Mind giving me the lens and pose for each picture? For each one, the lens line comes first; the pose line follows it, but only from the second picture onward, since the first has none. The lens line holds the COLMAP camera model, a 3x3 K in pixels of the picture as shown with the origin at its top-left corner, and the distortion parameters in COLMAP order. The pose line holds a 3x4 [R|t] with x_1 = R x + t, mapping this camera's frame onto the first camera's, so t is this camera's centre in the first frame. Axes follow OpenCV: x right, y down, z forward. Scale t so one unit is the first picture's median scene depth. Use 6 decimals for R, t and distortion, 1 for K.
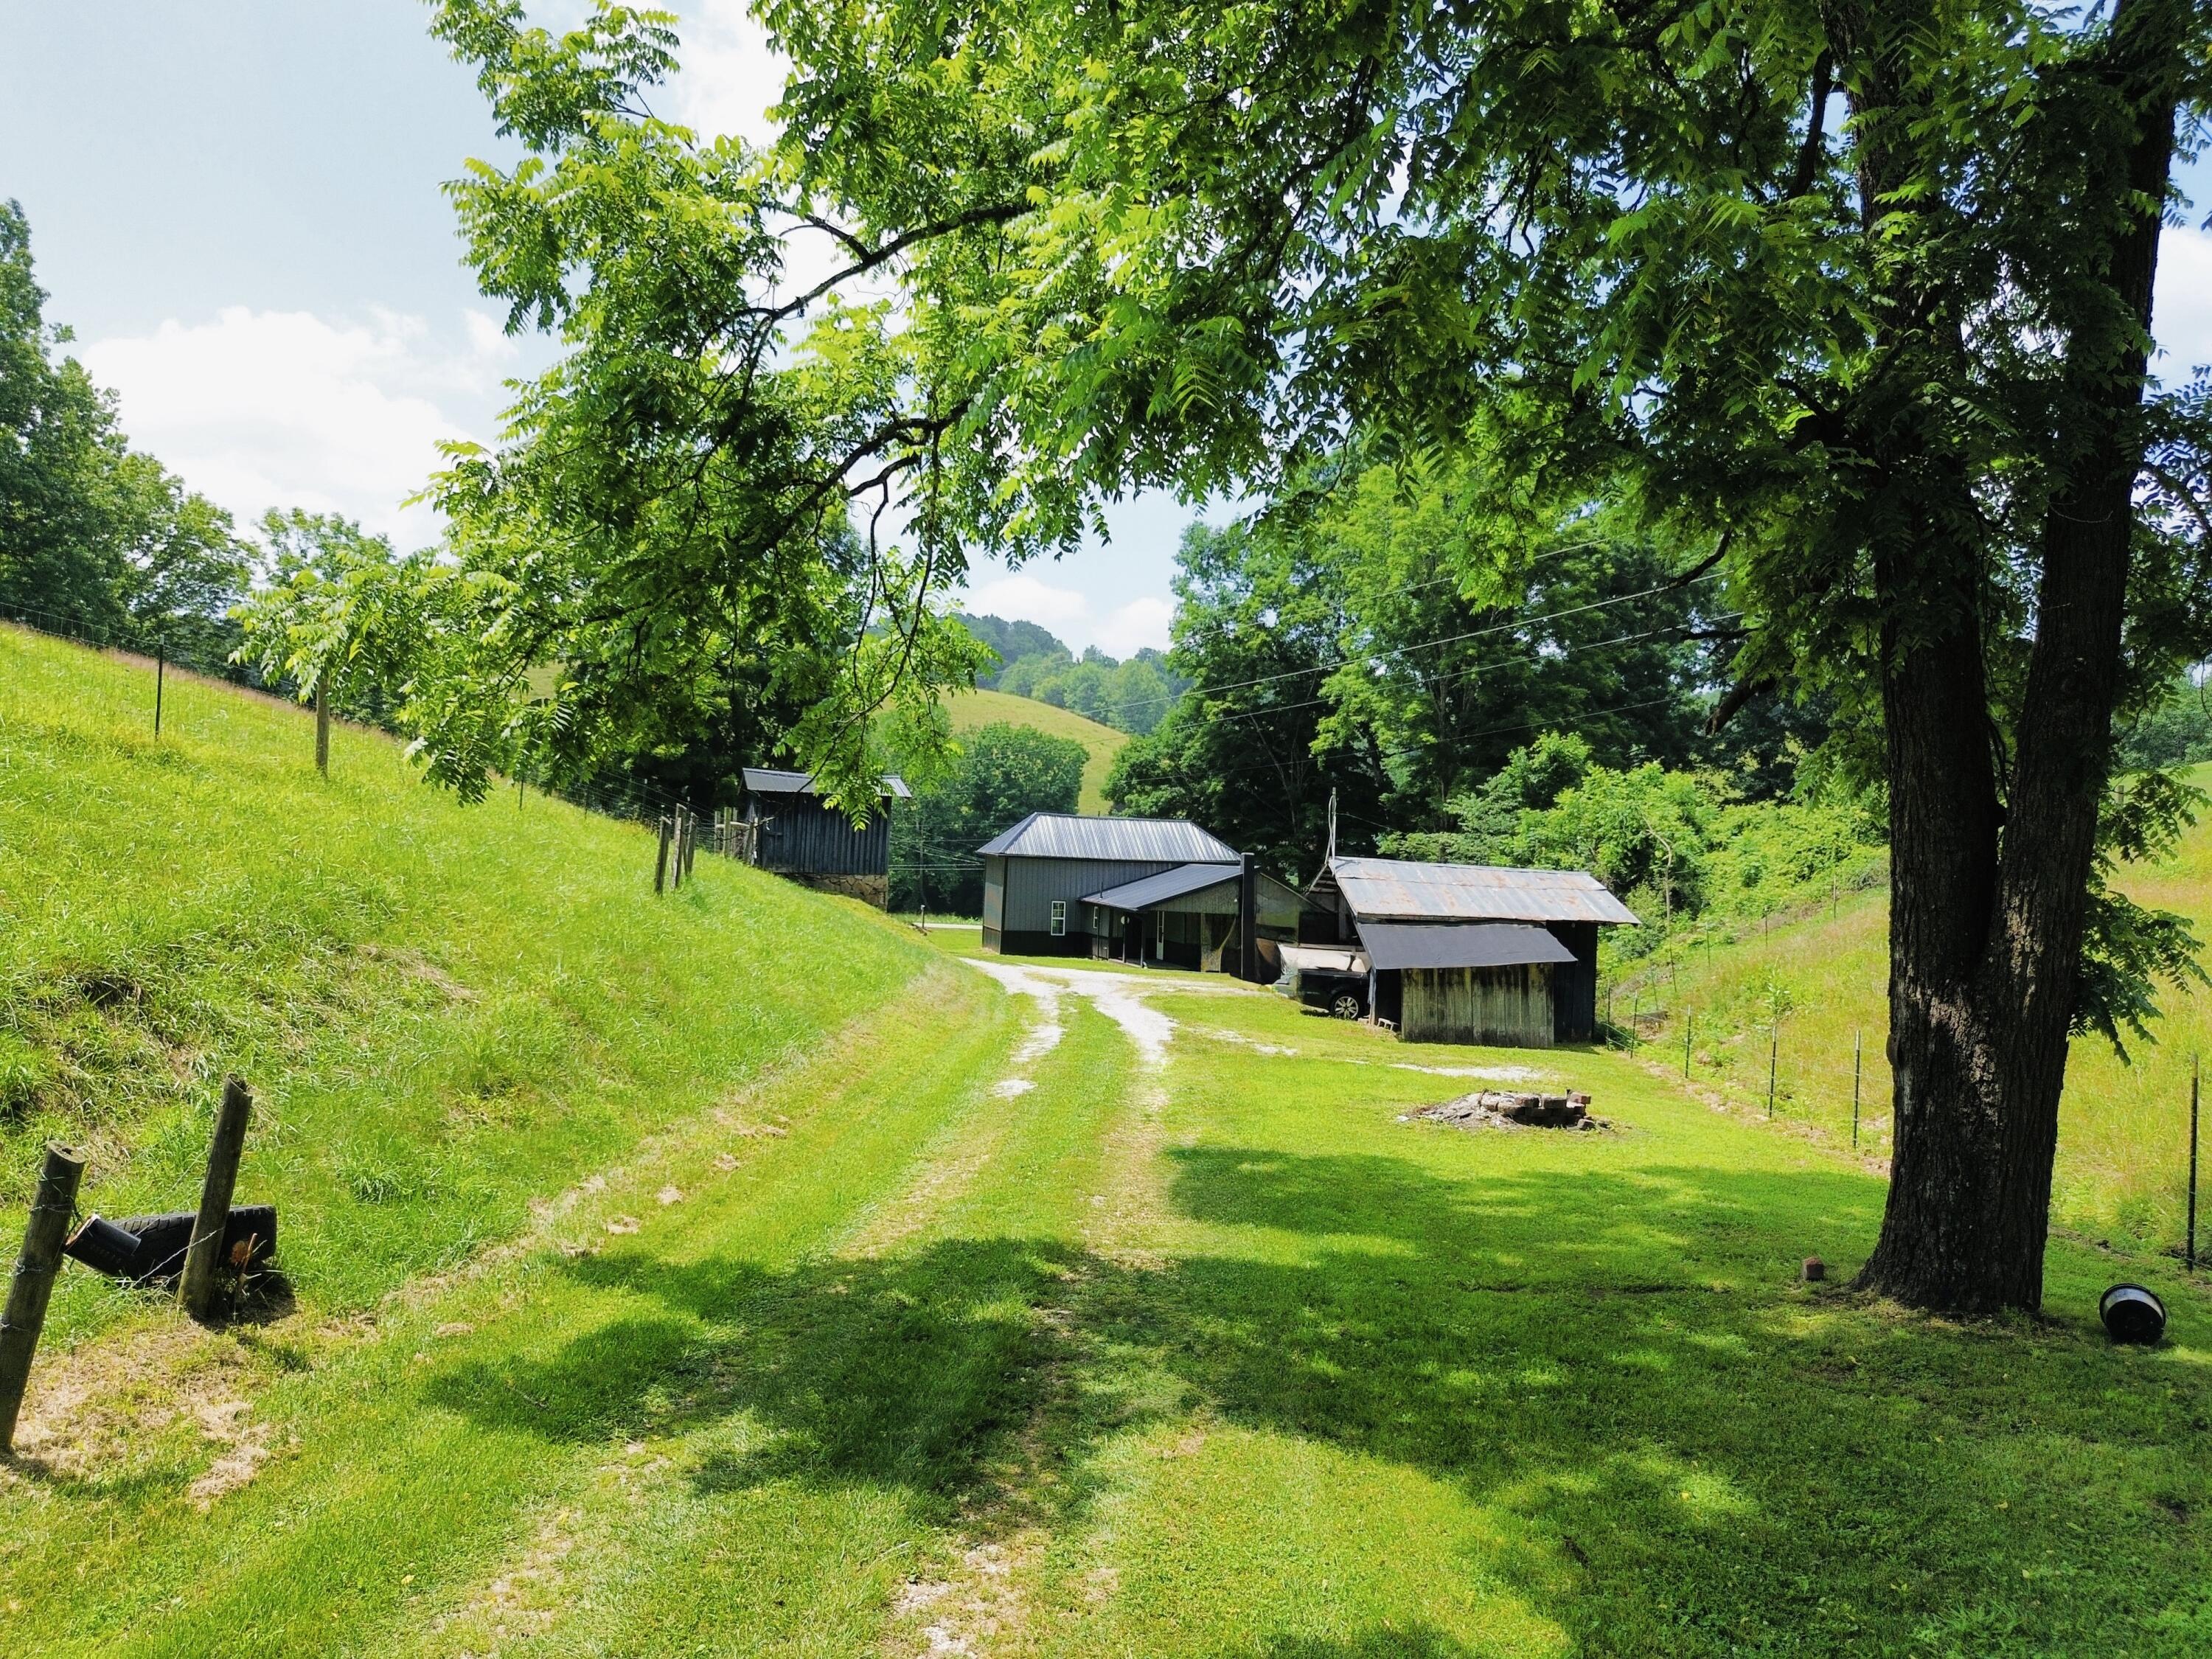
lens RADIAL K [[1563.3, 0, 1063.6], [0, 1563.3, 830.0], [0, 0, 1]] dist [0.065529, -0.059898]
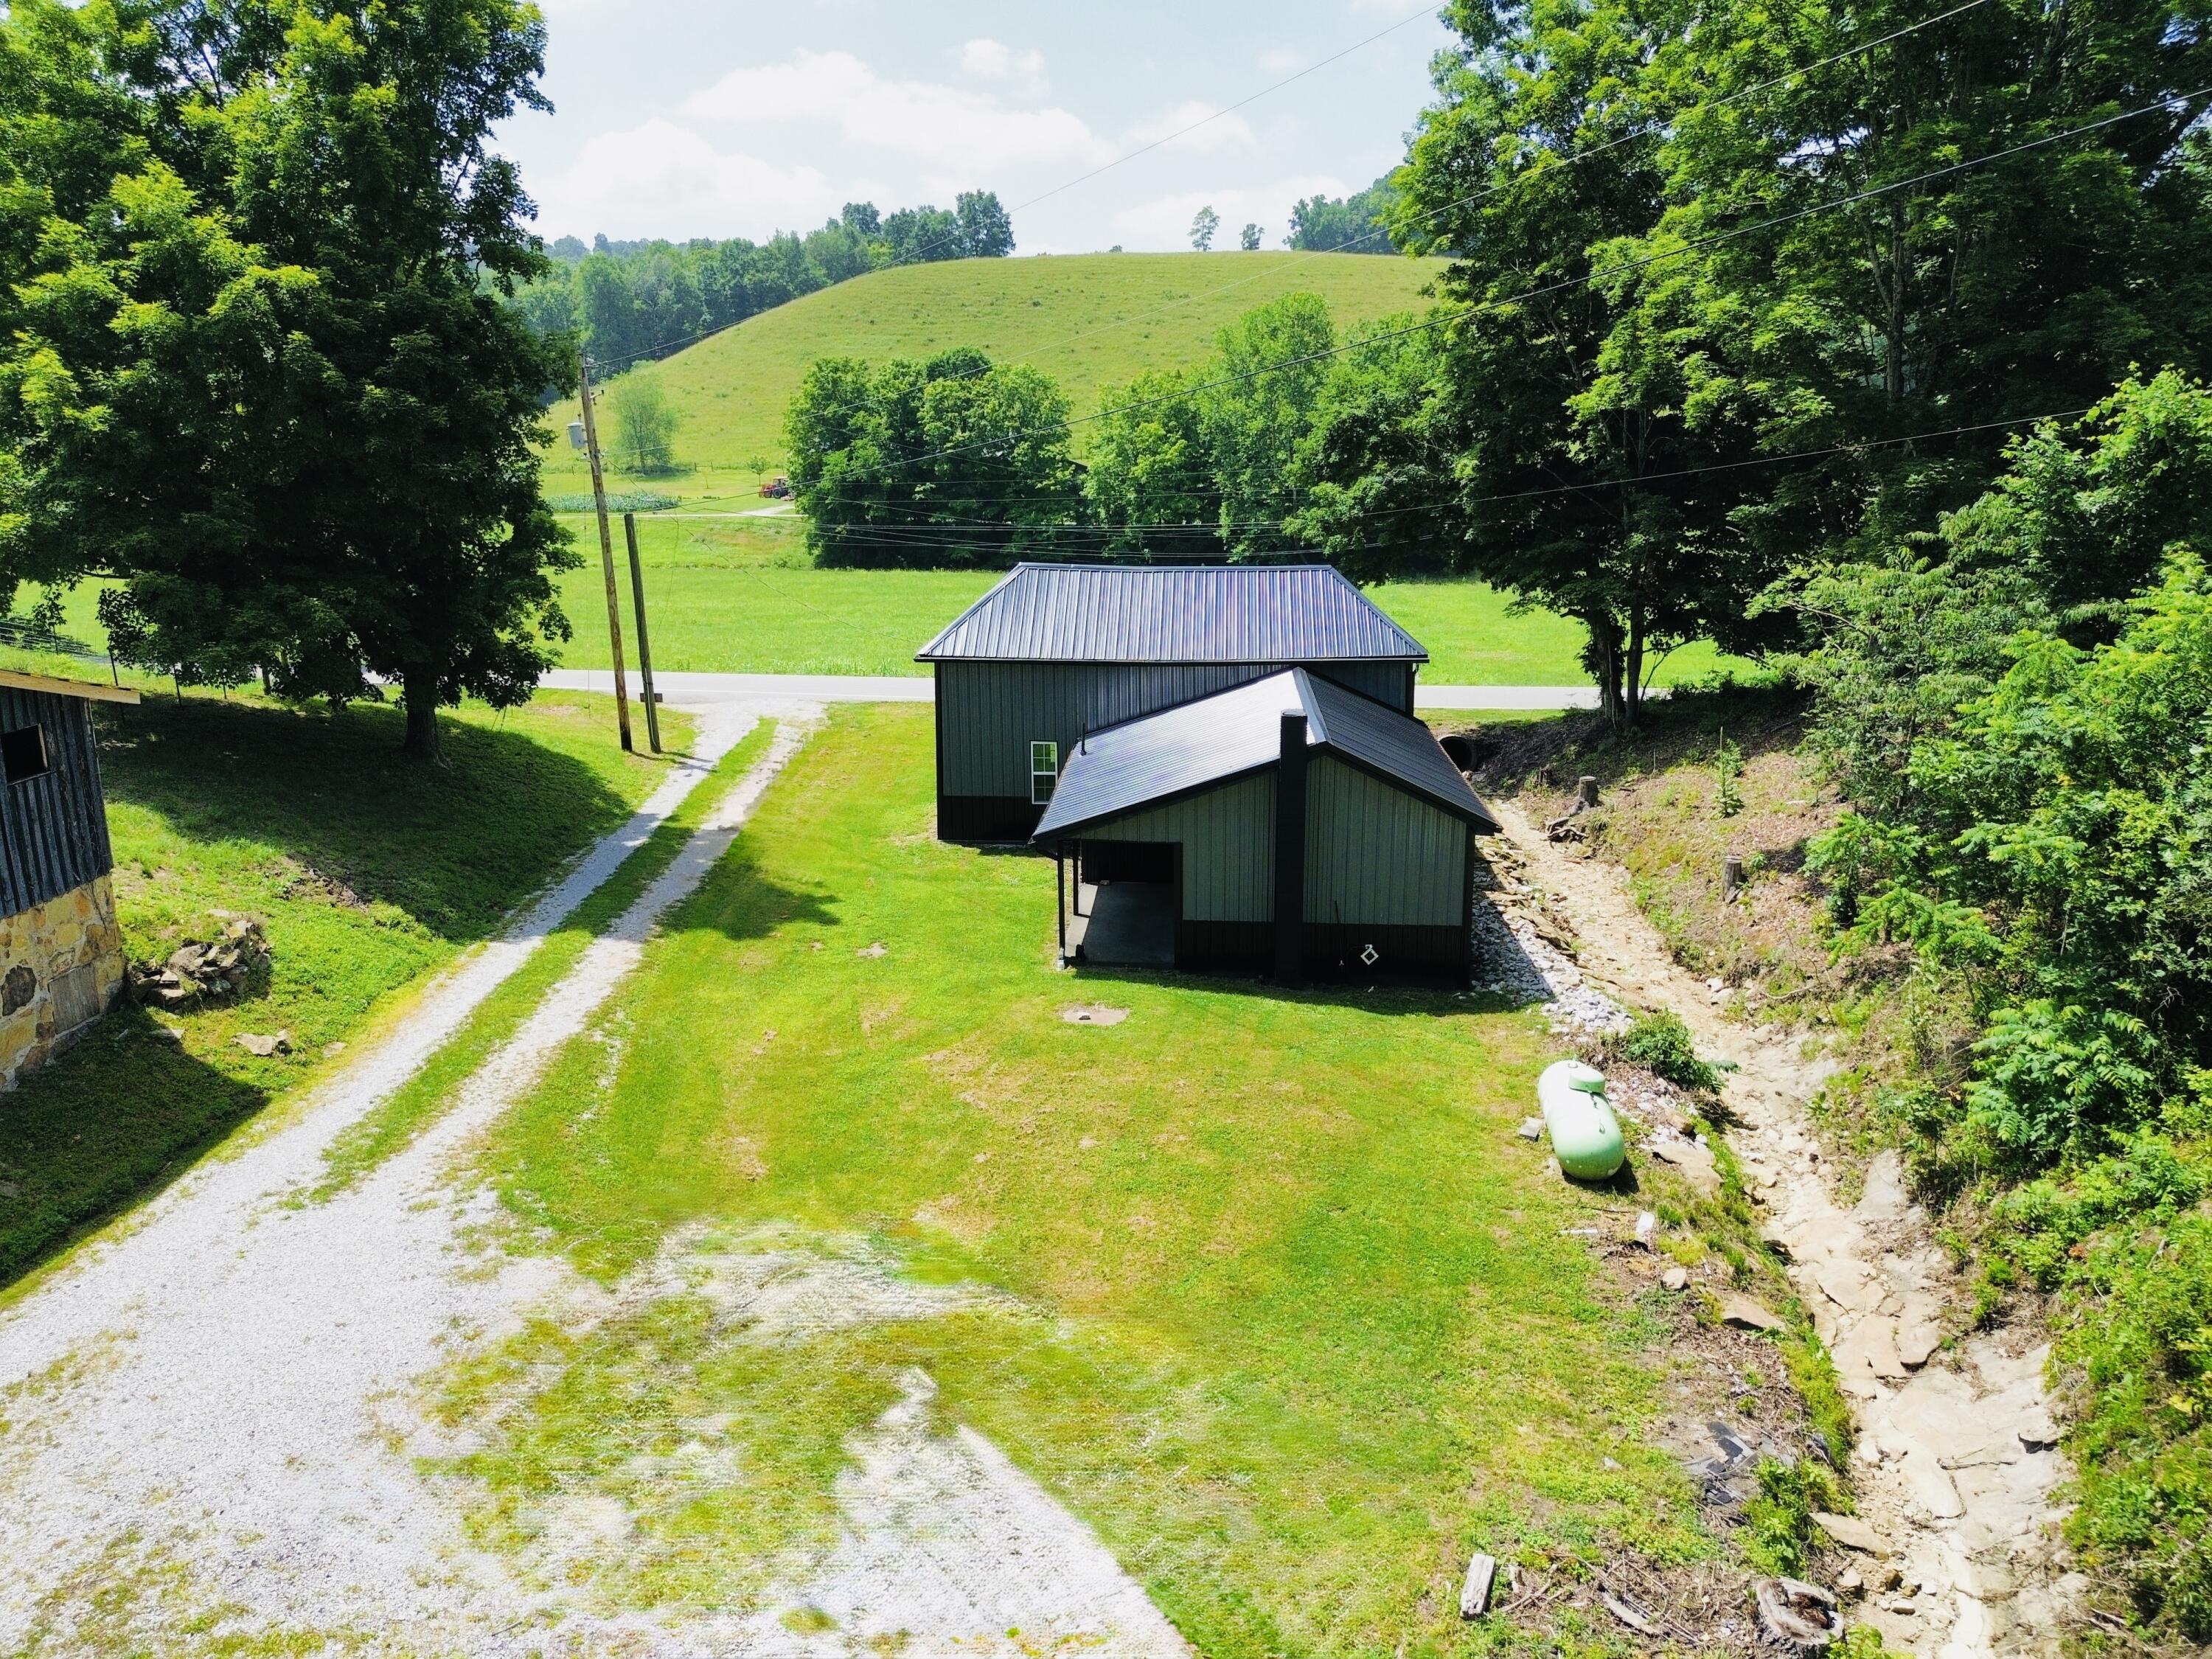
lens RADIAL K [[1570.9, 0, 1098.1], [0, 1570.9, 827.7], [0, 0, 1]] dist [0.060310, -0.056546]
pose [[0.952442, 0.032586, -0.302973, 0.143381], [0.043759, 0.969334, 0.241818, -0.043433], [0.301562, -0.243575, 0.921809, 0.421974]]
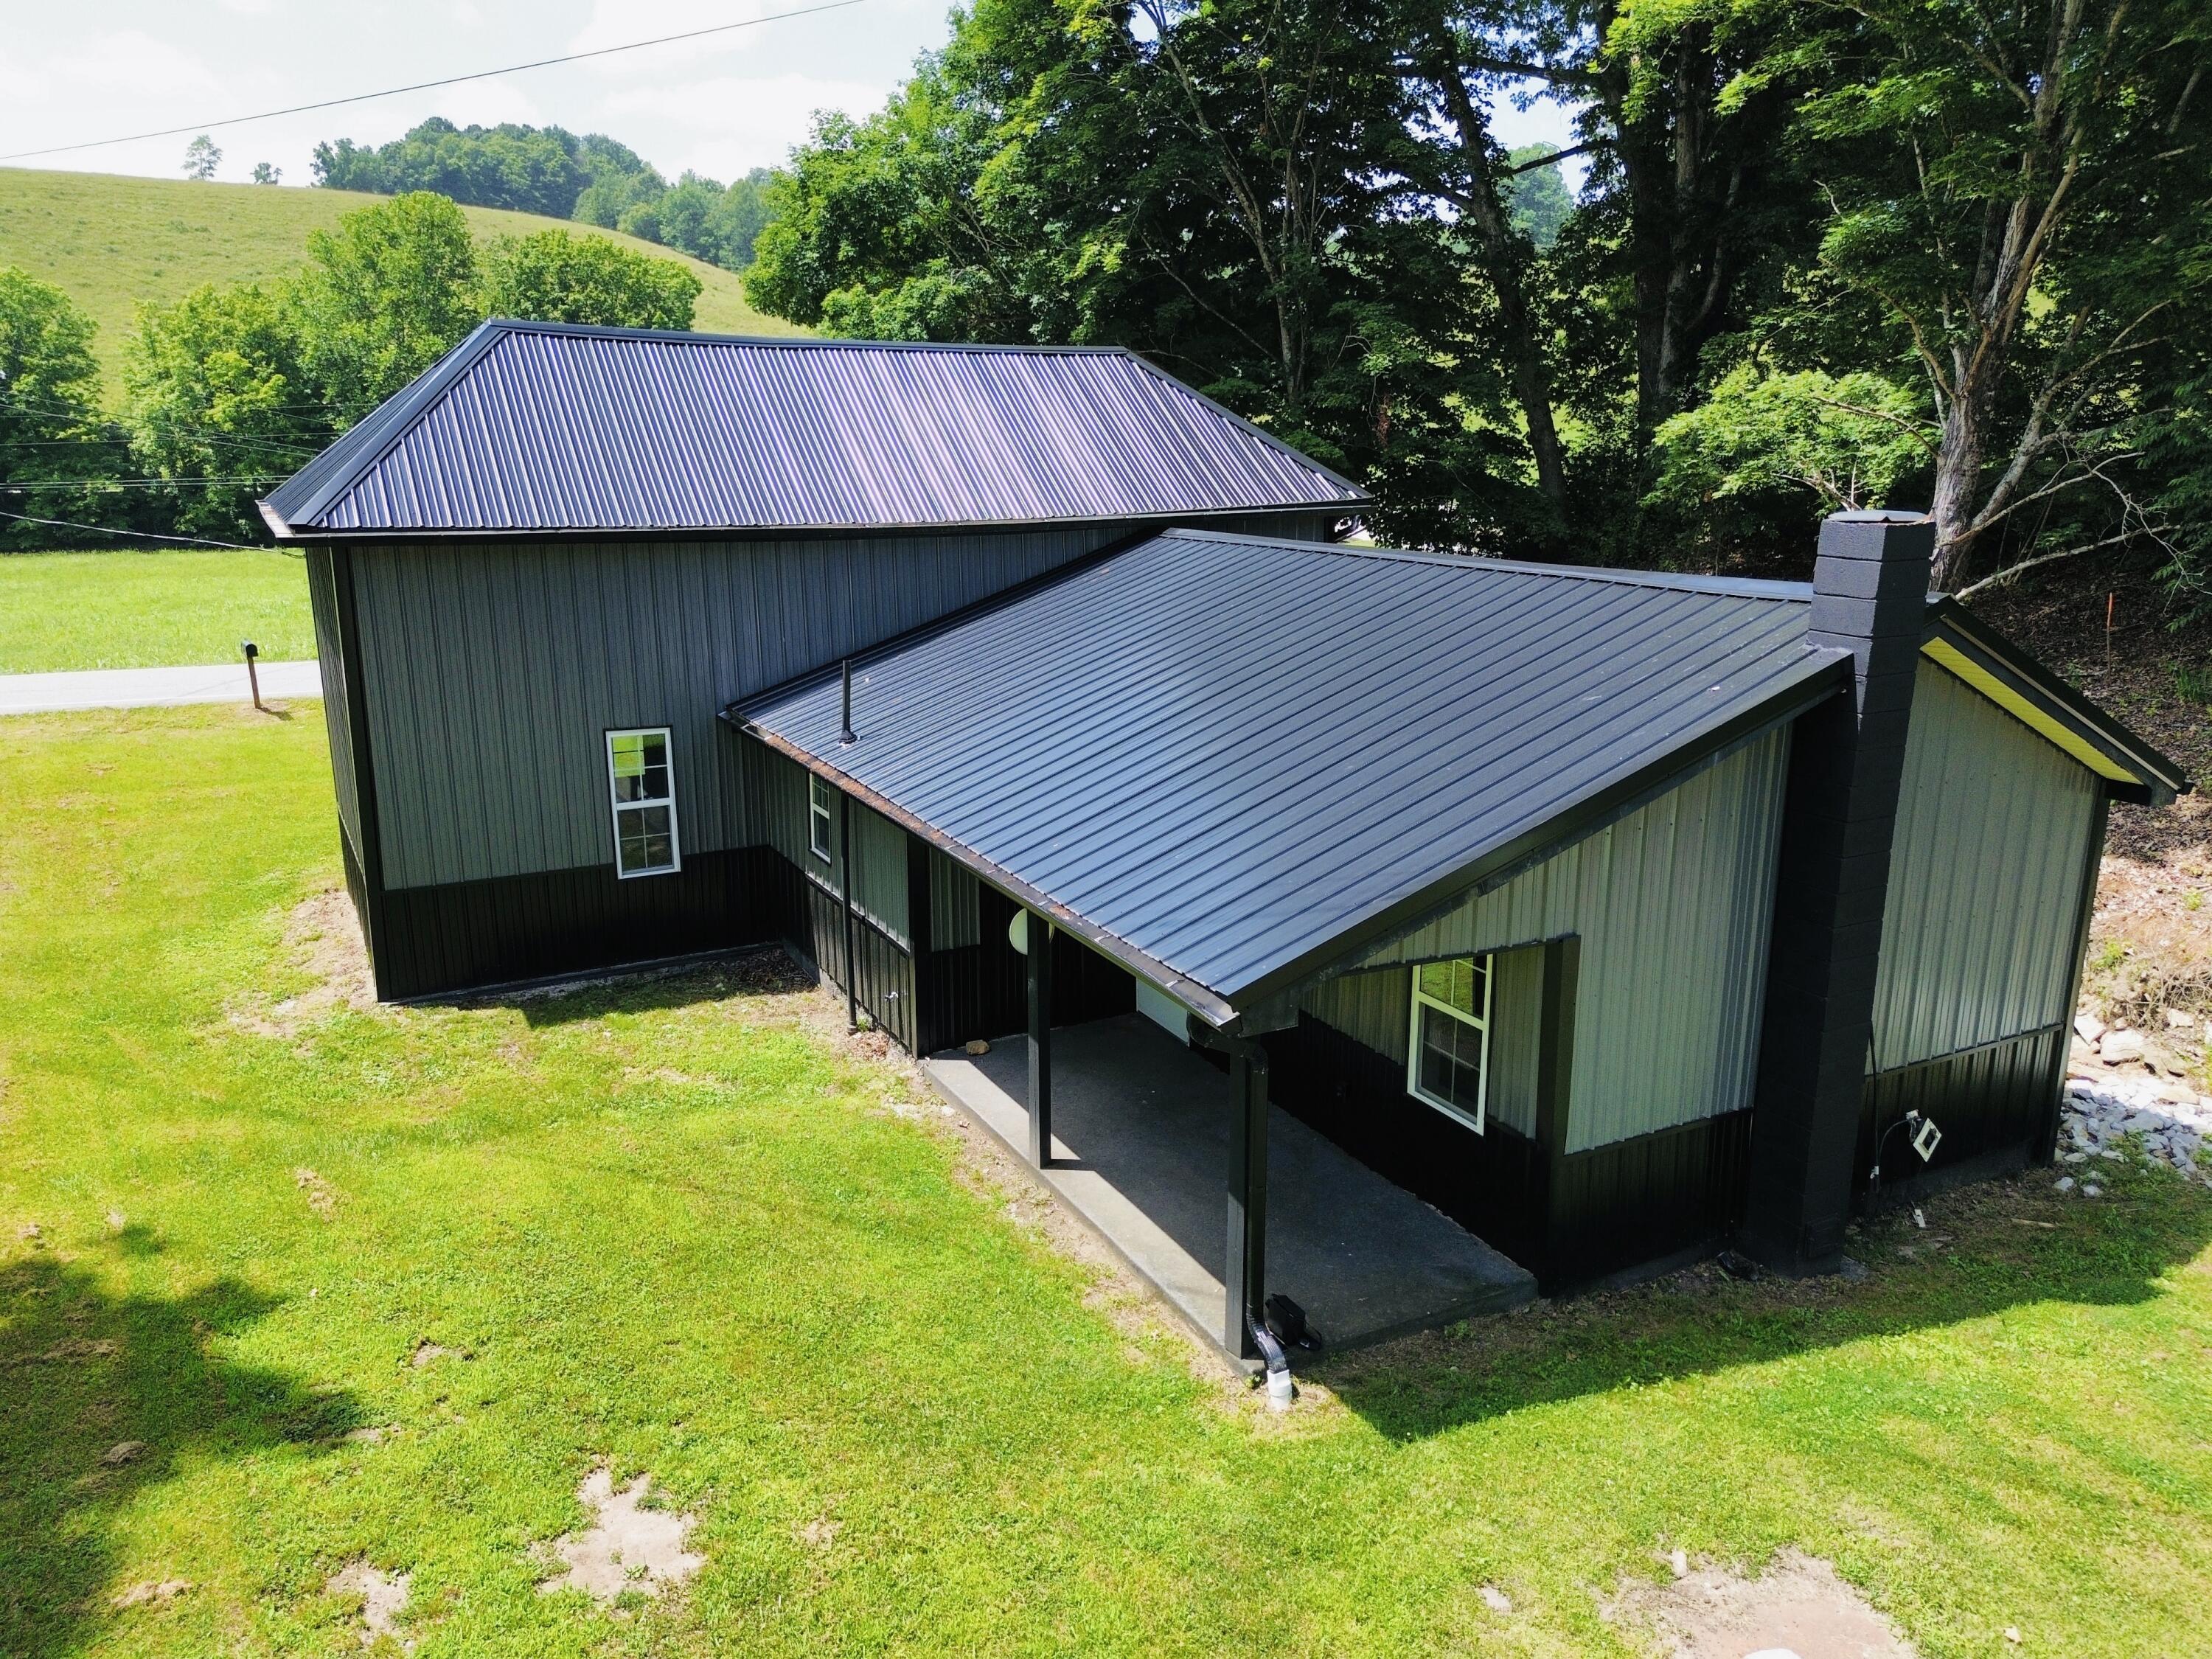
lens RADIAL K [[1575.5, 0, 1127.4], [0, 1575.5, 828.3], [0, 0, 1]] dist [0.059115, -0.066139]
pose [[0.964389, -0.097462, 0.245876, 0.005964], [0.029600, 0.963562, 0.265843, 0.000741], [-0.262826, -0.249098, 0.932133, 0.630926]]
